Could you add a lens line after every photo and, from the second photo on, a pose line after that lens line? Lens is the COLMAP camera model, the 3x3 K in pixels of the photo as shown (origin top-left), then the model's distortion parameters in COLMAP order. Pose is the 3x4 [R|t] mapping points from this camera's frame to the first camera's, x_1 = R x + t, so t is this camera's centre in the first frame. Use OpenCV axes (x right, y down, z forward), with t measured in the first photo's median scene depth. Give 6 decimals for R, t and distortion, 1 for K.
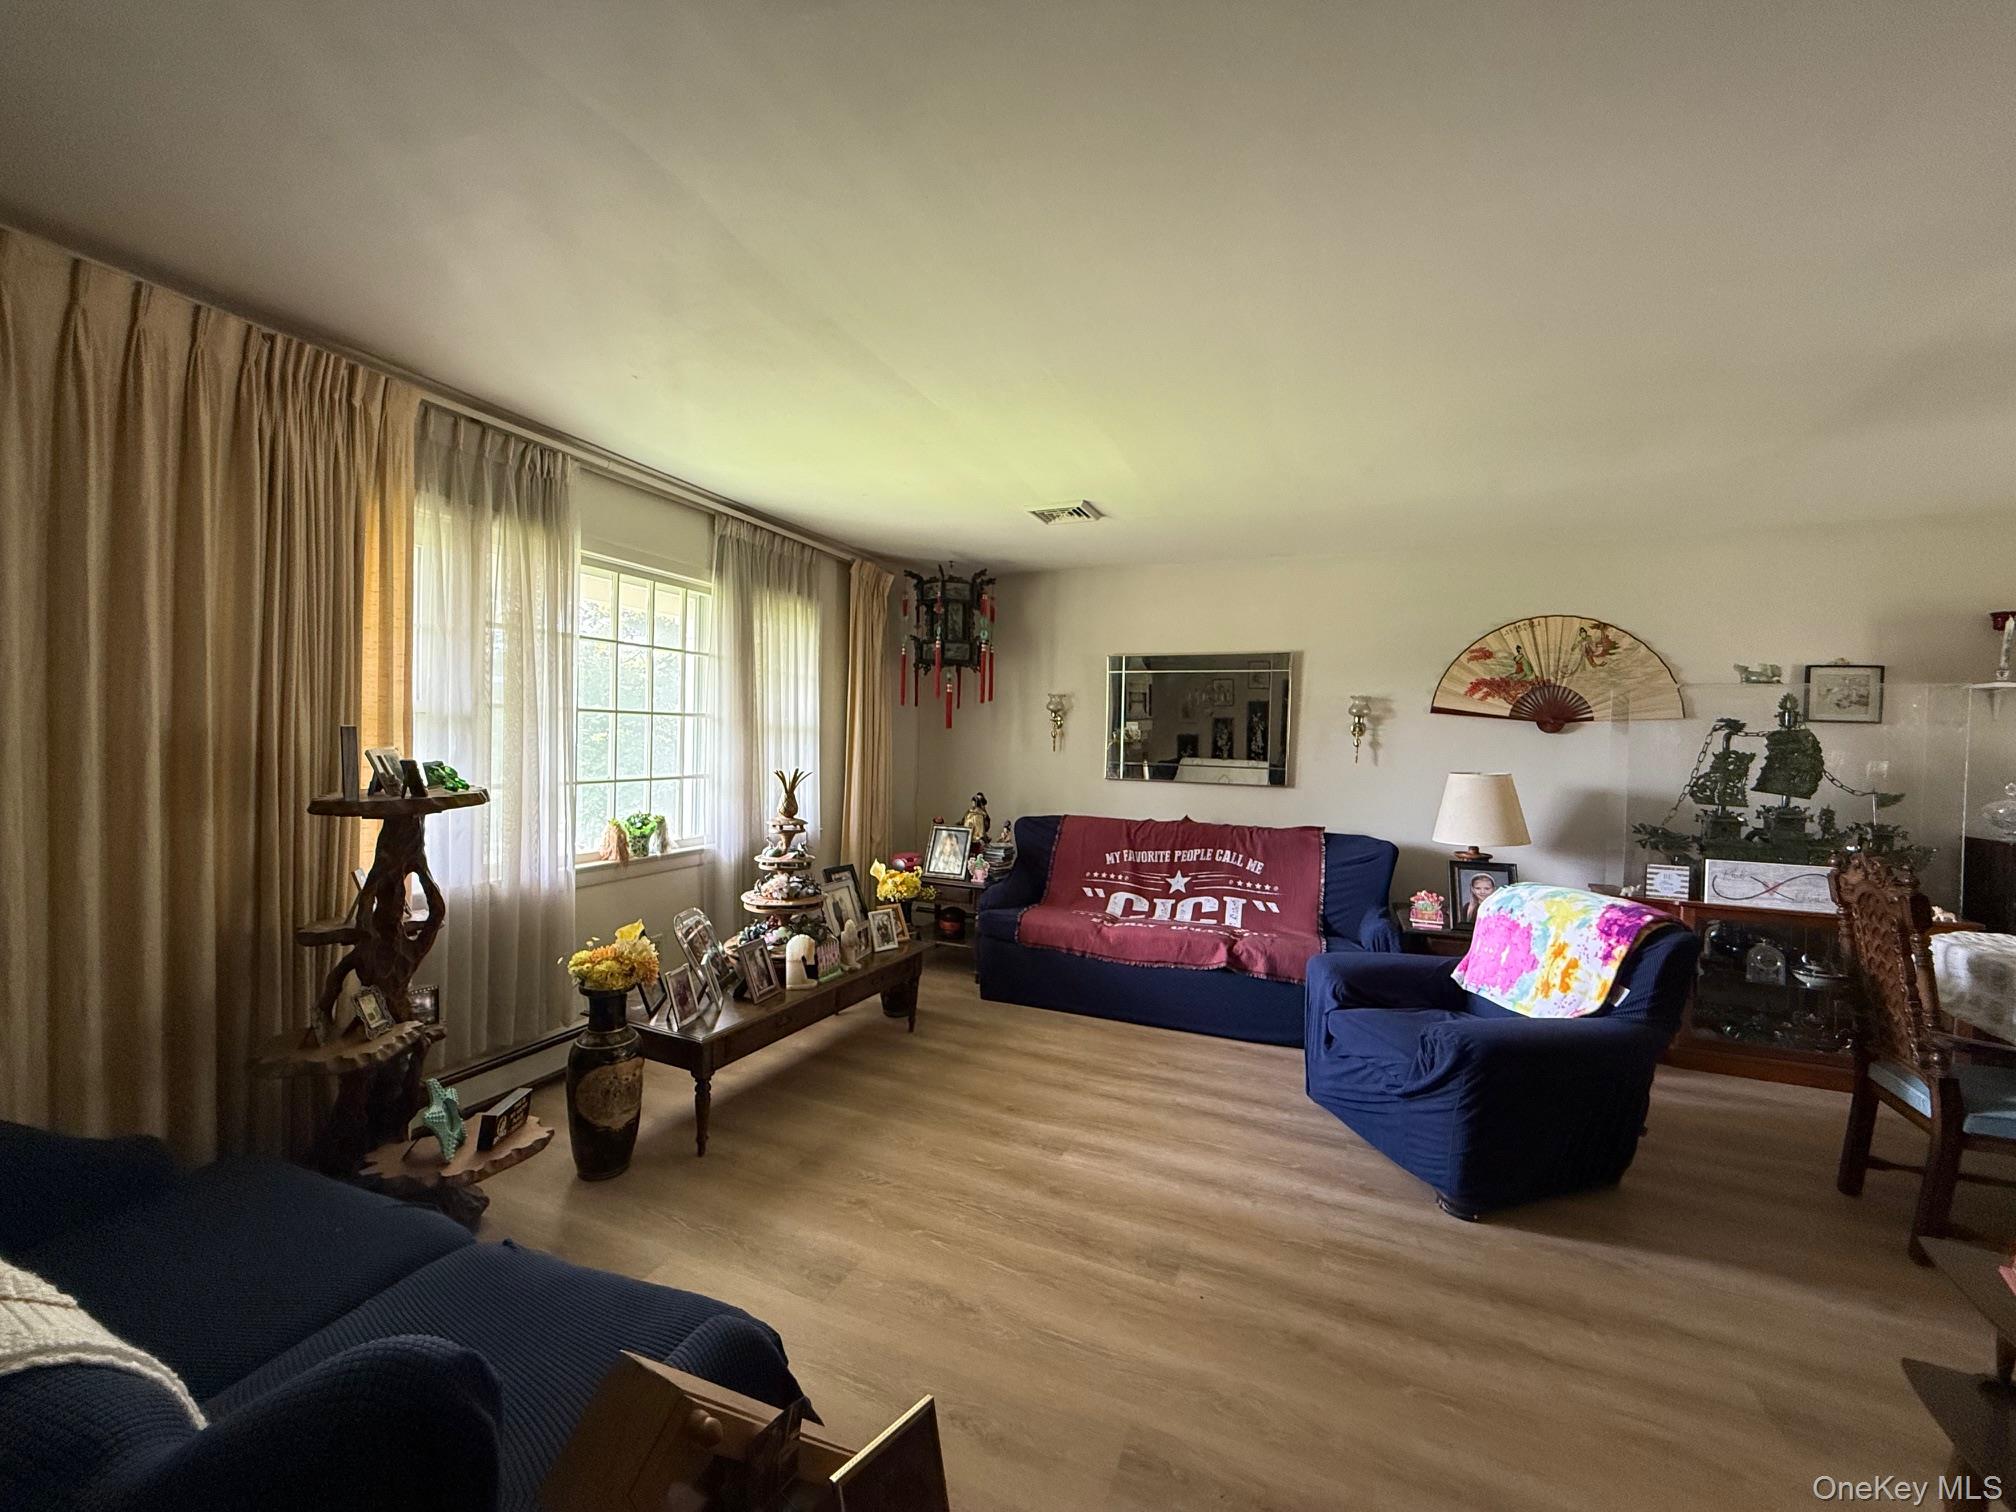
lens RADIAL K [[803.1, 0, 1002.9], [0, 803.1, 755.2], [0, 0, 1]] dist [-0.000272, -0.000002]
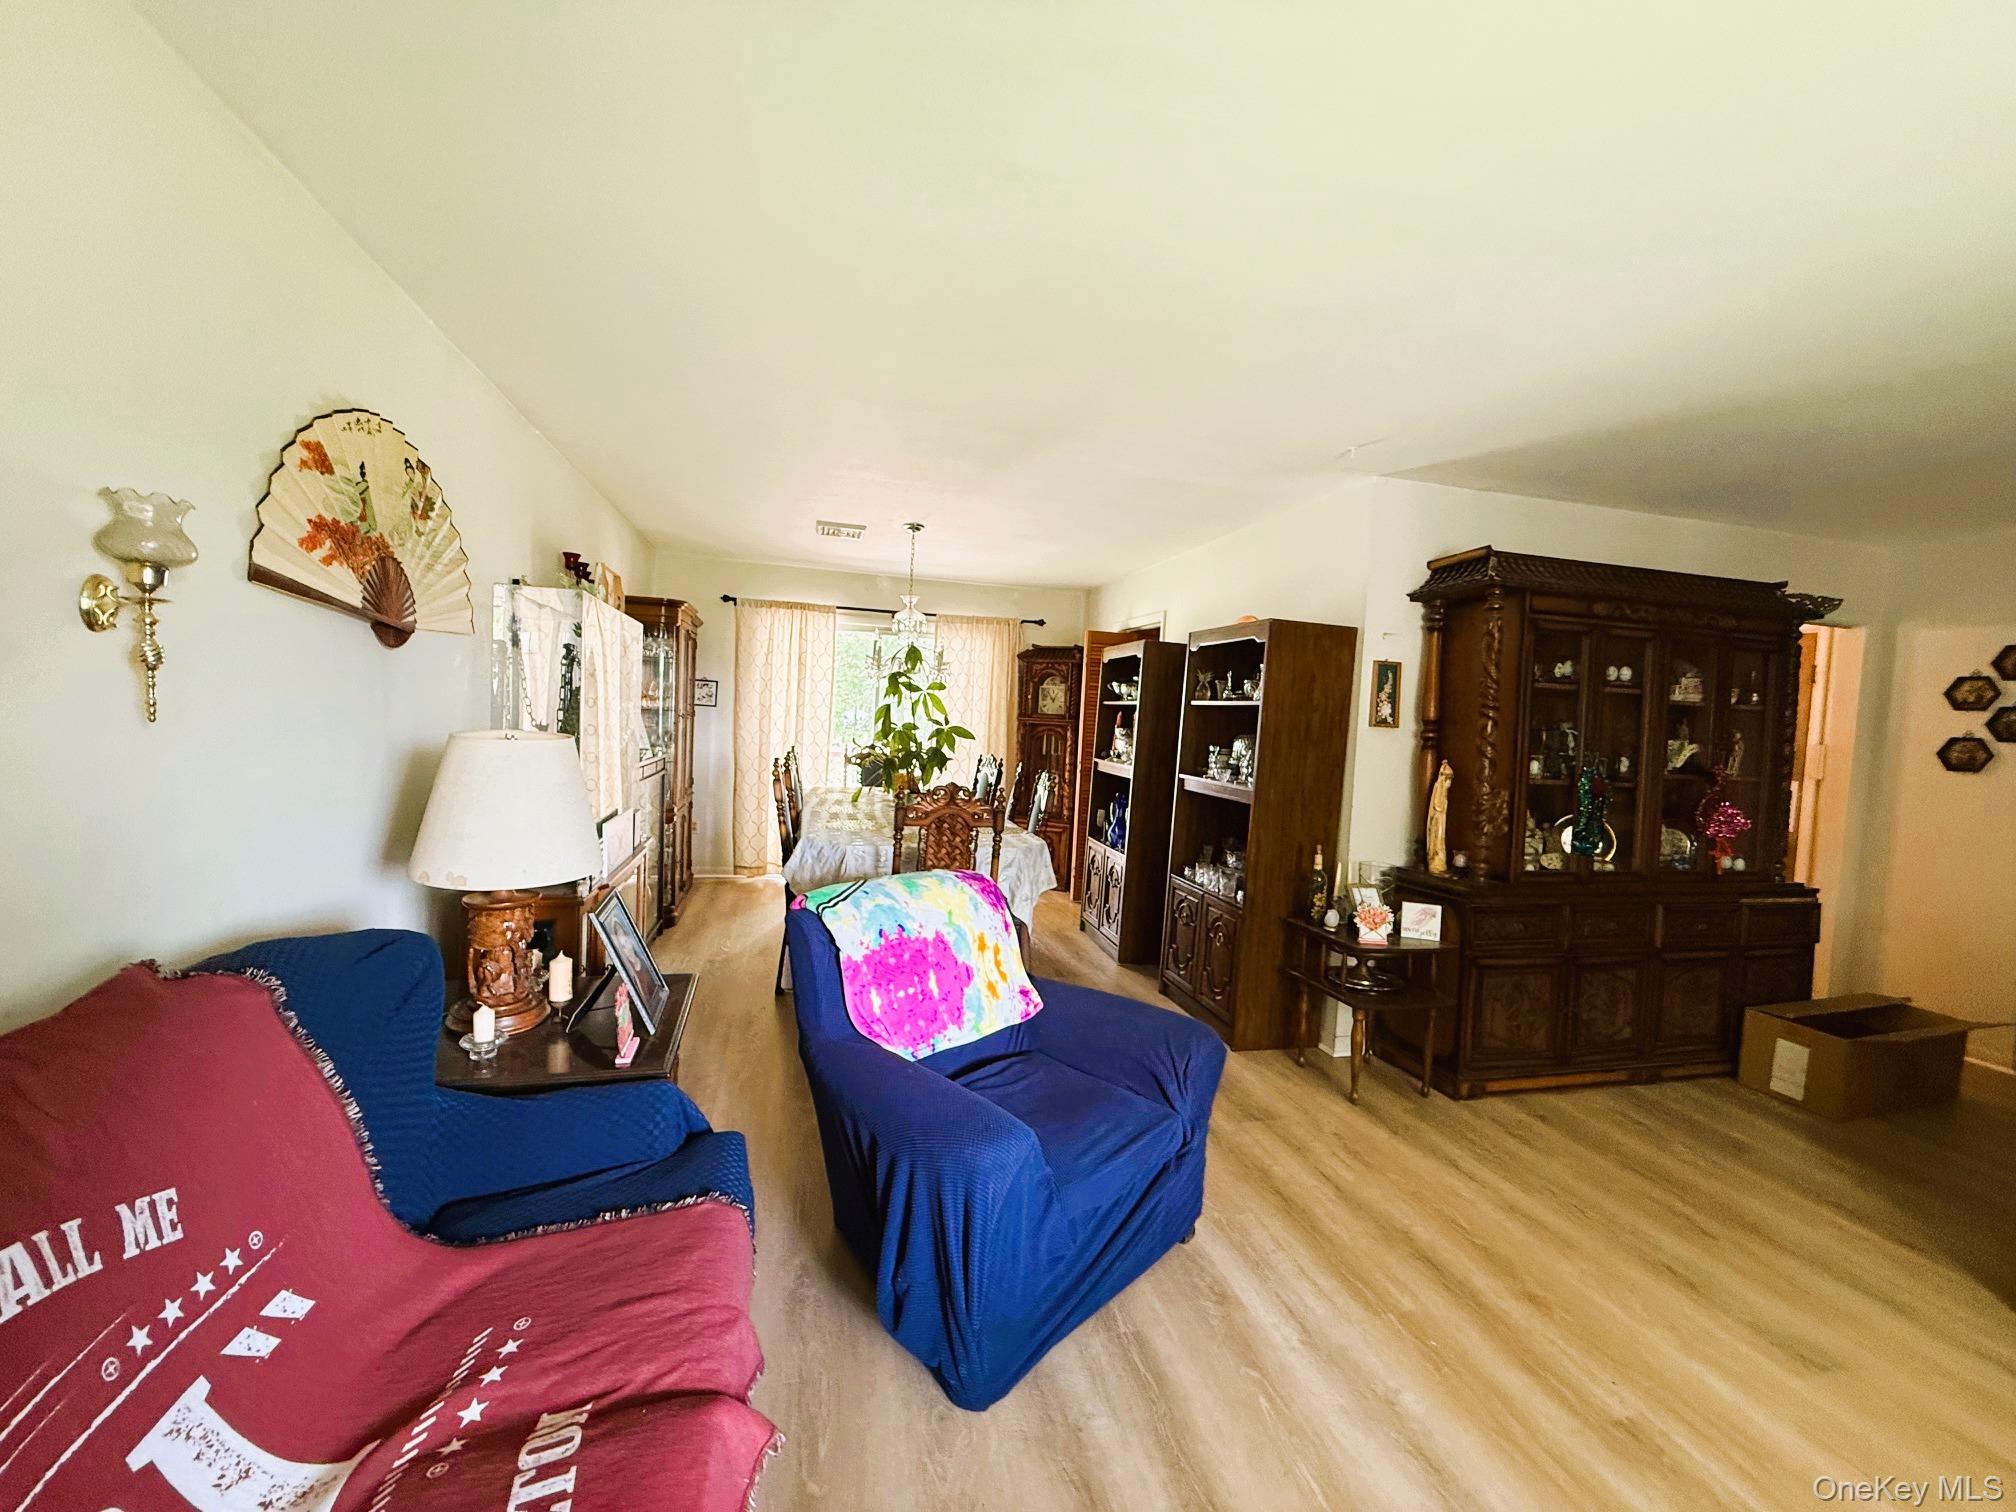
lens RADIAL K [[803.1, 0, 1002.9], [0, 803.1, 755.2], [0, 0, 1]] dist [-0.000272, -0.000002]
pose [[-0.600133, -0.096893, 0.794010, 0.015788], [-0.047742, 0.995206, 0.085360, -0.030822], [-0.798474, 0.013320, -0.601881, 1.478565]]
